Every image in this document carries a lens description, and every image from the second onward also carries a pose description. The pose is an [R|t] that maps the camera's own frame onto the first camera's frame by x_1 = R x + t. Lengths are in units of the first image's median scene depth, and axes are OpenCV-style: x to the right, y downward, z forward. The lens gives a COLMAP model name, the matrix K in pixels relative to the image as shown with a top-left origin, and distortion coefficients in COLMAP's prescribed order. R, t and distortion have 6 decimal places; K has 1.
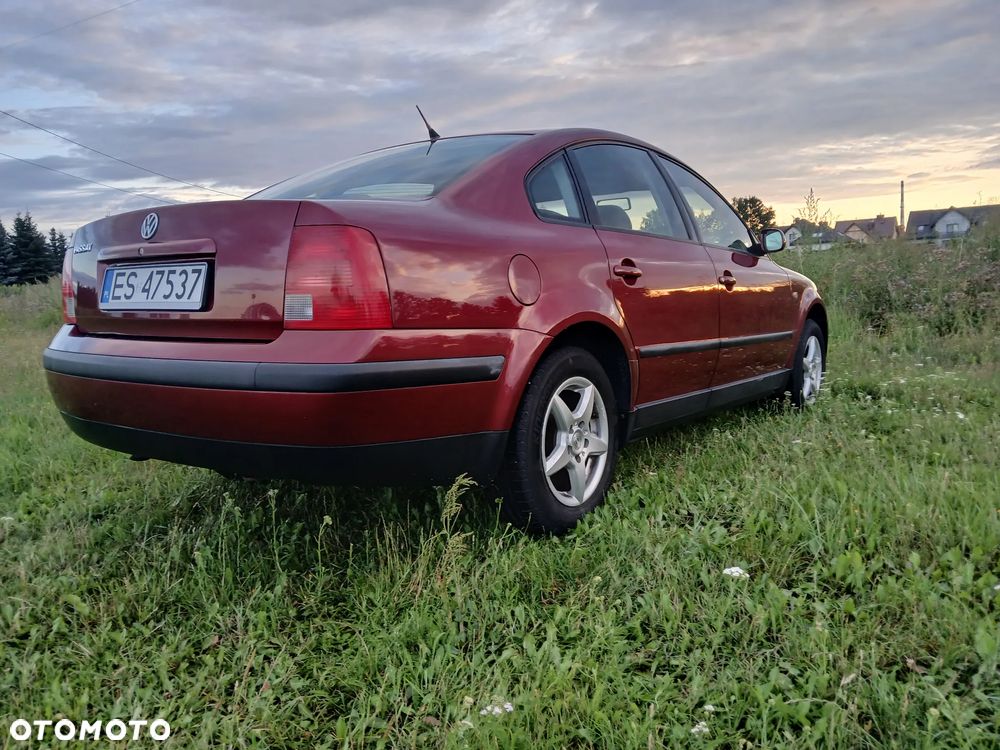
lens RADIAL K [[777.0, 0, 496.3], [0, 777.0, 376.4], [0, 0, 1]] dist [0.007728, -0.035610]
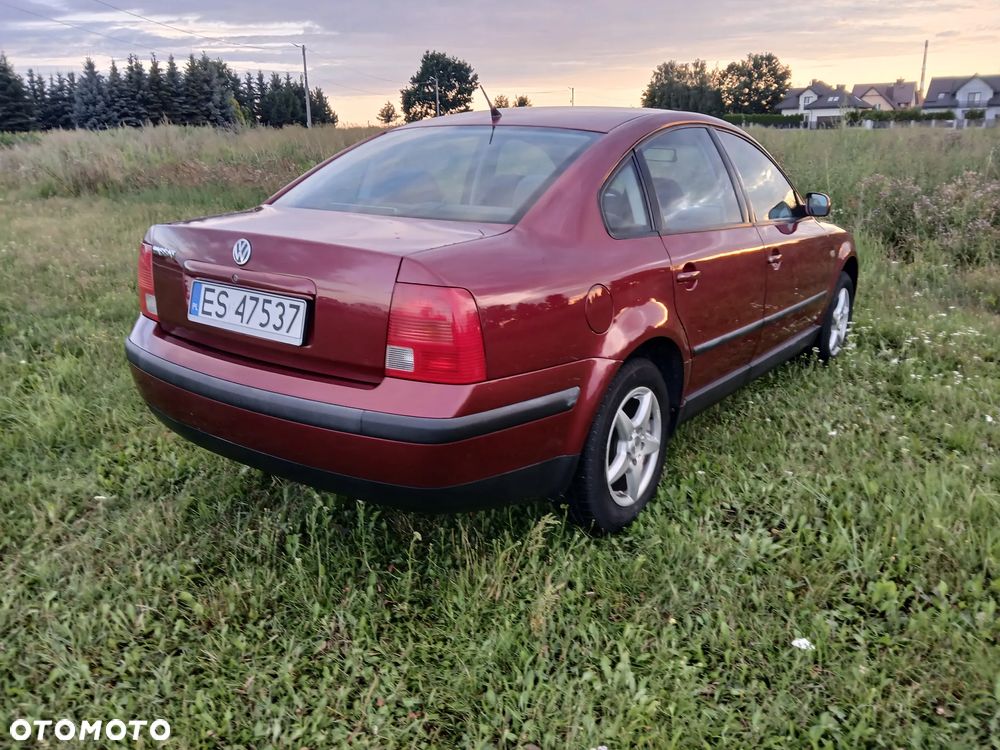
lens RADIAL K [[779.2, 0, 497.6], [0, 779.2, 378.3], [0, 0, 1]] dist [0.012875, -0.051254]
pose [[0.999556, 0.027367, 0.011769, -0.108621], [-0.029026, 0.983618, 0.177916, -0.208688], [-0.006707, -0.178179, 0.983975, -0.043605]]
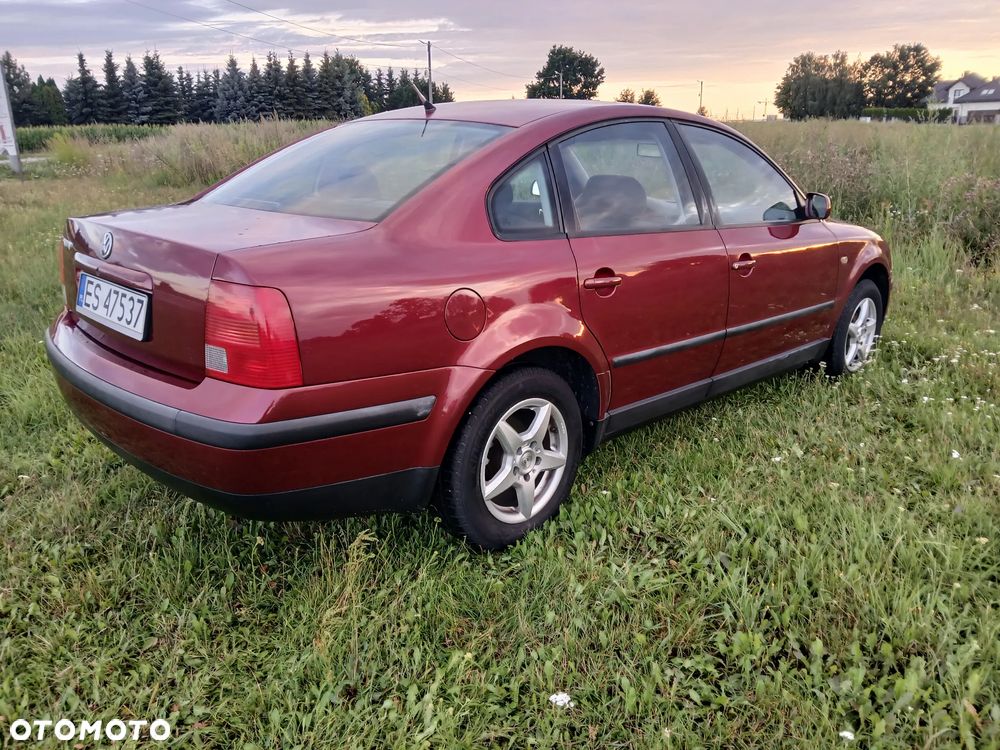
lens RADIAL K [[777.0, 0, 496.3], [0, 777.0, 376.4], [0, 0, 1]] dist [0.007728, -0.035610]
pose [[0.987929, 0.074781, -0.135662, 0.207856], [-0.048333, 0.980846, 0.188694, -0.227939], [0.147174, -0.179860, 0.972620, 0.036012]]
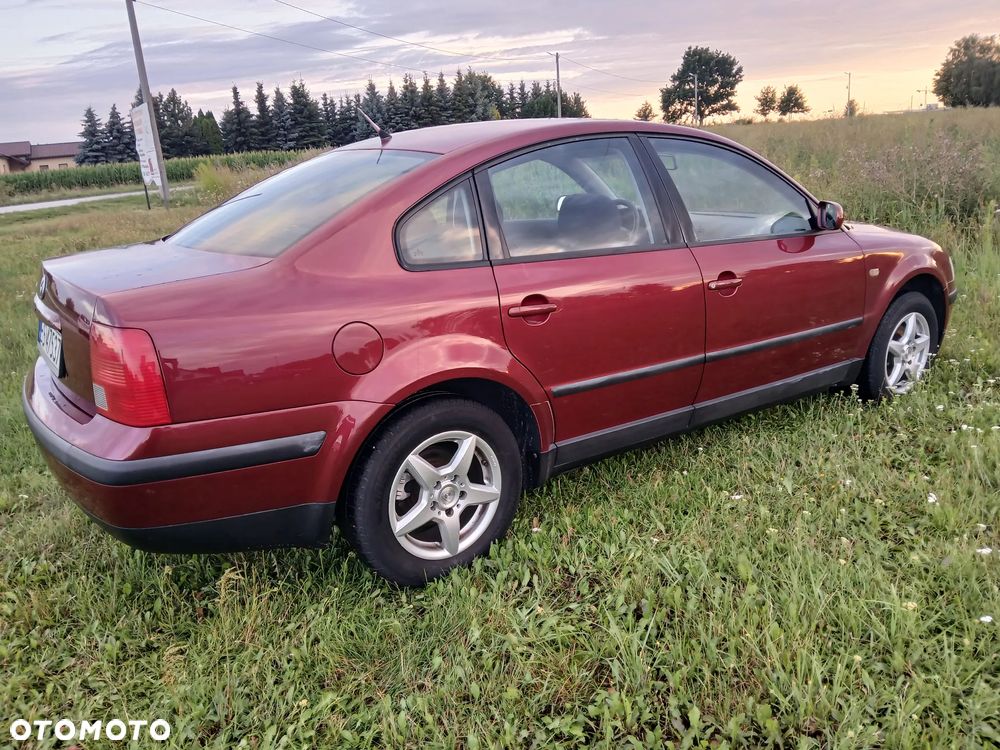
lens RADIAL K [[777.0, 0, 496.3], [0, 777.0, 376.4], [0, 0, 1]] dist [0.007728, -0.035610]
pose [[0.949470, 0.070015, -0.305949, 0.484008], [-0.013628, 0.983078, 0.182681, -0.261741], [0.313562, -0.169281, 0.934357, 0.138888]]
